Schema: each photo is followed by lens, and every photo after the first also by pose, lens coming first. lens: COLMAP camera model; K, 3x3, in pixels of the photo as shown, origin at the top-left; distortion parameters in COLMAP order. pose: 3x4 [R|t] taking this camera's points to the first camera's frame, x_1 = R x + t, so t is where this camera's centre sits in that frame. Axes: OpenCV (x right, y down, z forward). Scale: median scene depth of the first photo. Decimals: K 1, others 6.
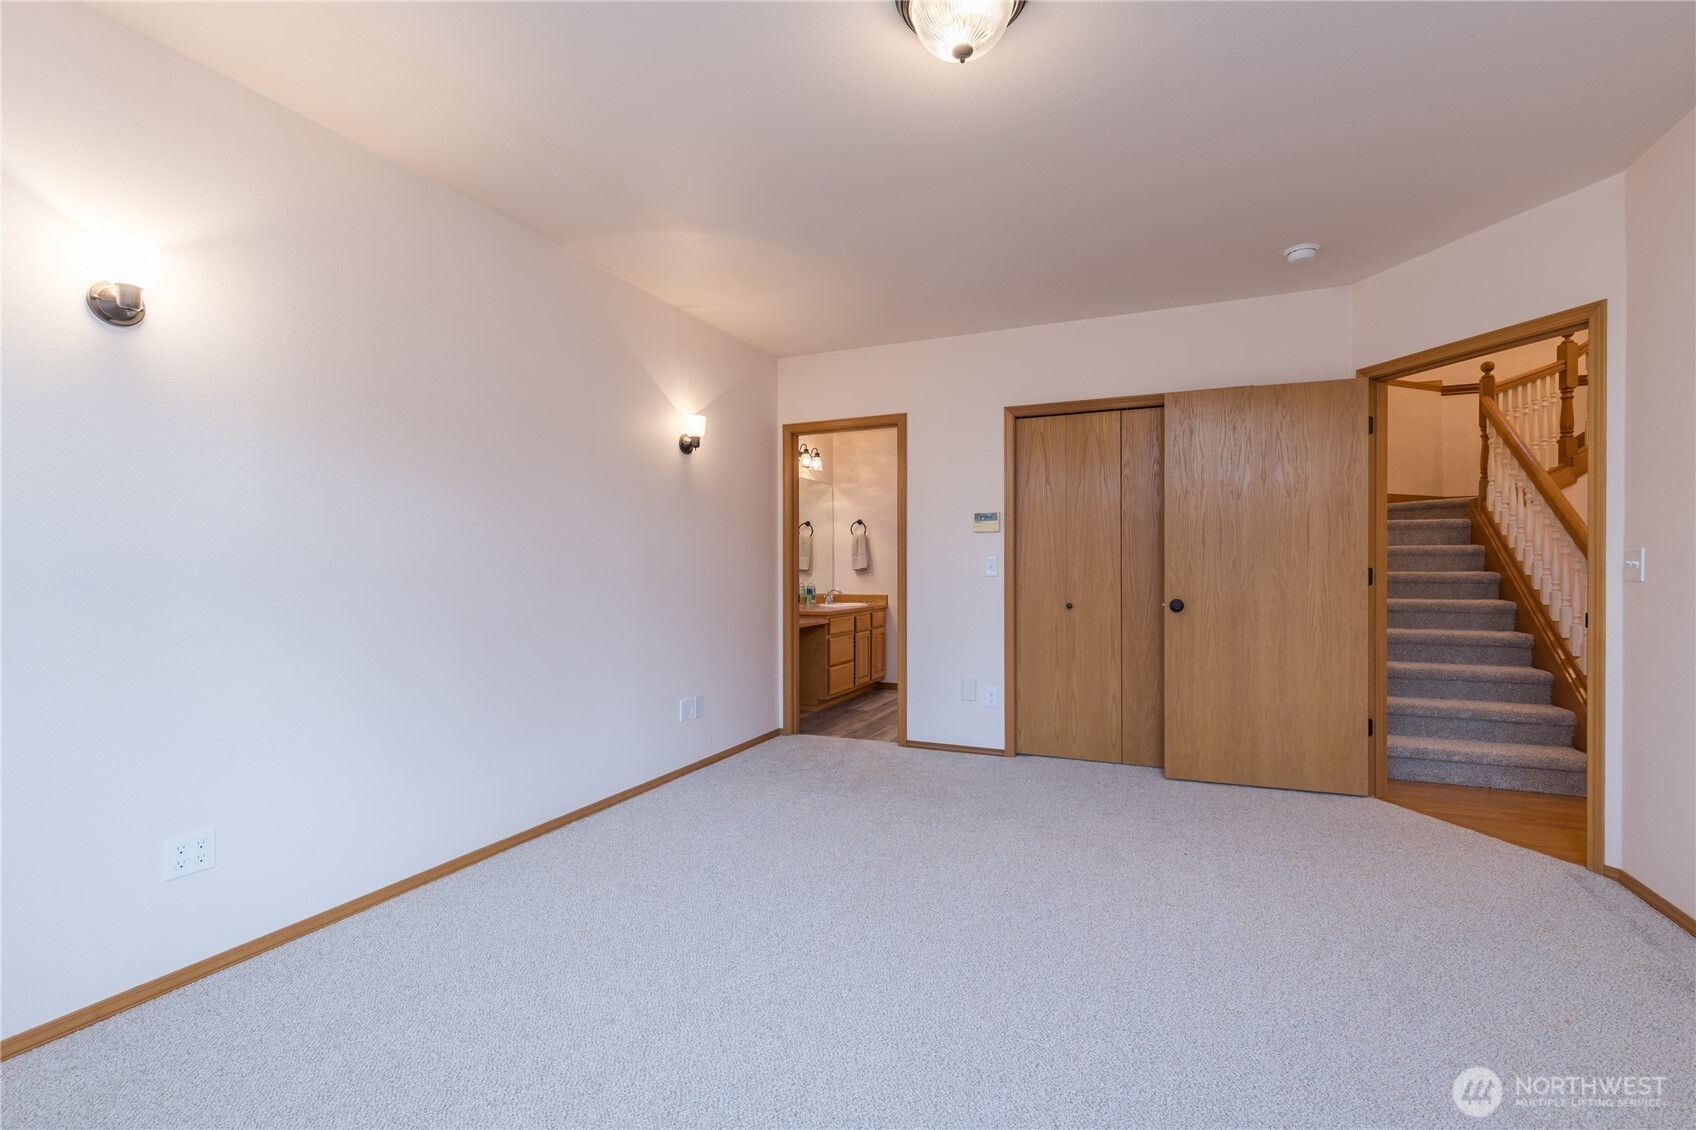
lens RADIAL K [[760.9, 0, 843.6], [0, 760.9, 570.1], [0, 0, 1]] dist [-0.002324, 0.000720]
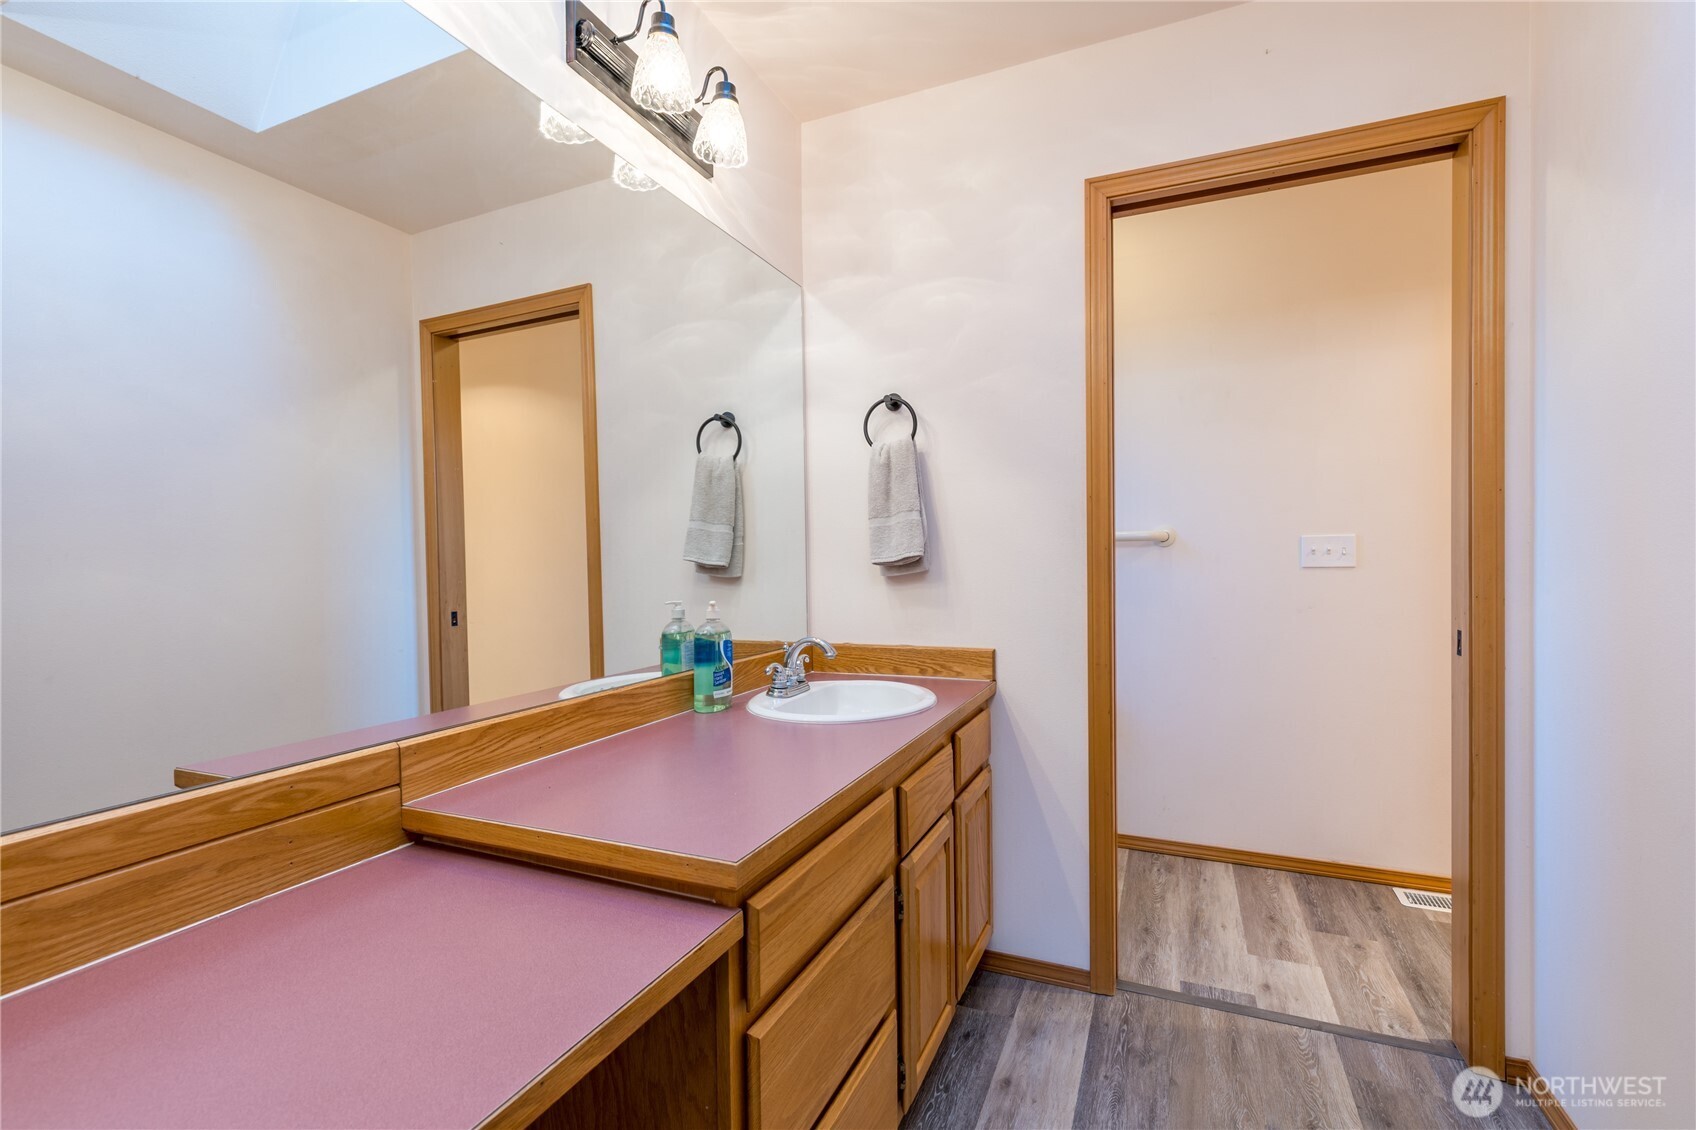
lens RADIAL K [[760.9, 0, 843.6], [0, 760.9, 570.1], [0, 0, 1]] dist [-0.002324, 0.000720]
pose [[0.999951, -0.008712, 0.004758, -0.000317], [0.008743, 0.999940, -0.006555, 0.003245], [-0.004700, 0.006596, 0.999967, 0.707590]]
